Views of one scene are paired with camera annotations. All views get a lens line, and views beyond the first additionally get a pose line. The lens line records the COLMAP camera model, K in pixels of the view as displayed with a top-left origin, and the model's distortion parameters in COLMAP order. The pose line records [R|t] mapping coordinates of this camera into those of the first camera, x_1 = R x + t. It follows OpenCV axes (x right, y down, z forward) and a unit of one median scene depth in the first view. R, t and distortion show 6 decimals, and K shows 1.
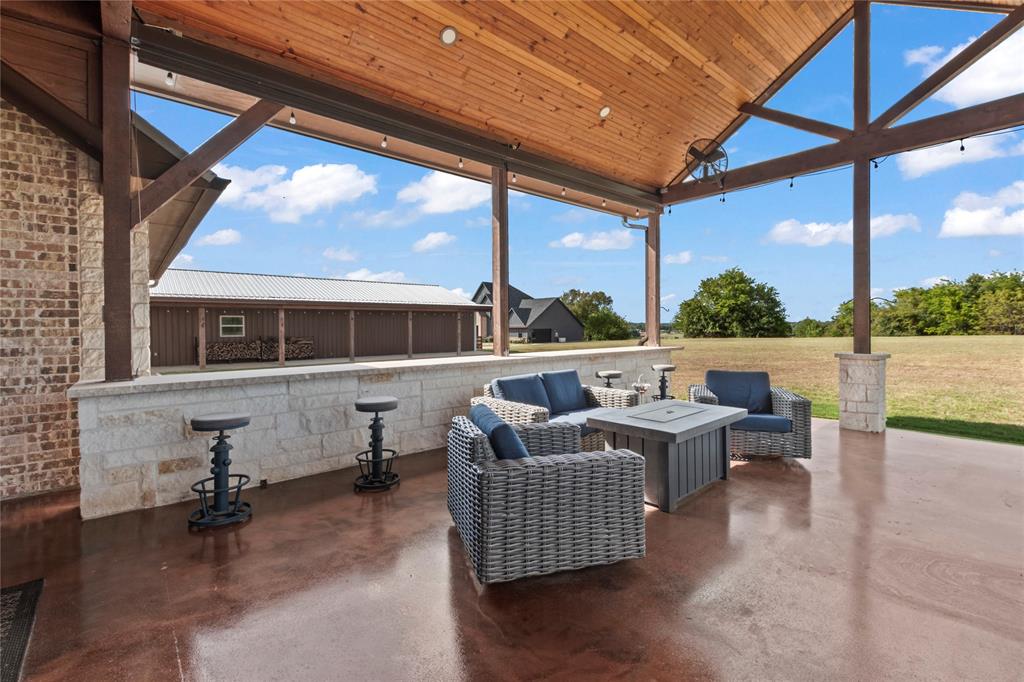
lens RADIAL K [[448.0, 0, 511.8], [0, 448.0, 332.9], [0, 0, 1]] dist [0.007848, -0.003318]
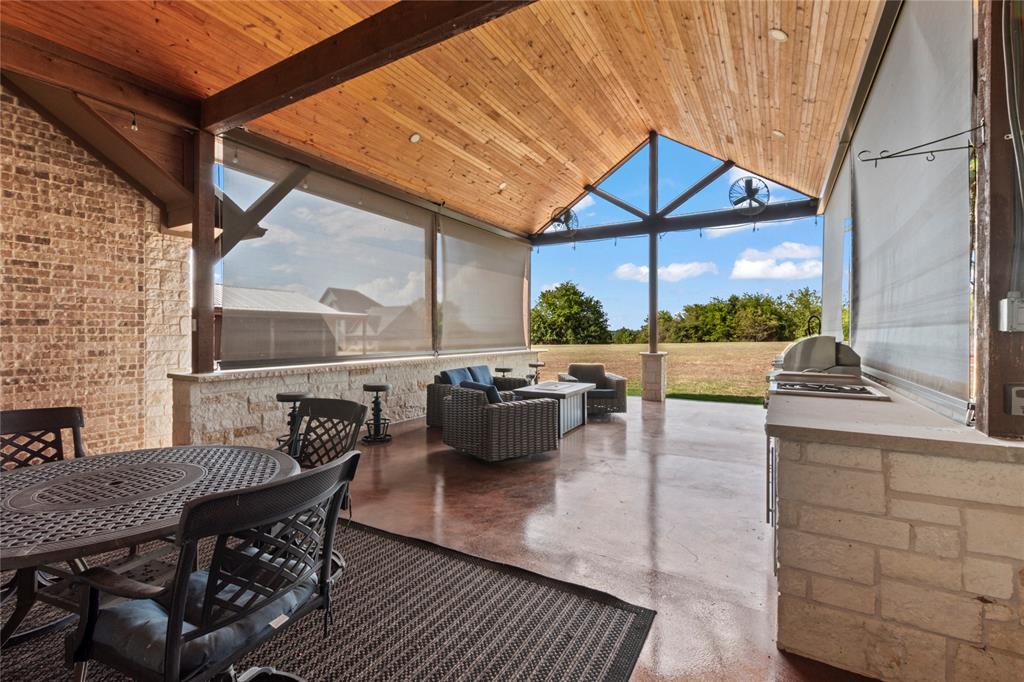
lens RADIAL K [[448.0, 0, 513.4], [0, 448.0, 336.5], [0, 0, 1]] dist [0.007848, -0.003318]
pose [[0.942482, 0.003857, 0.334234, -0.271899], [-0.001367, 0.999970, -0.007684, 0.001747], [-0.334253, 0.006785, 0.942459, -0.409464]]
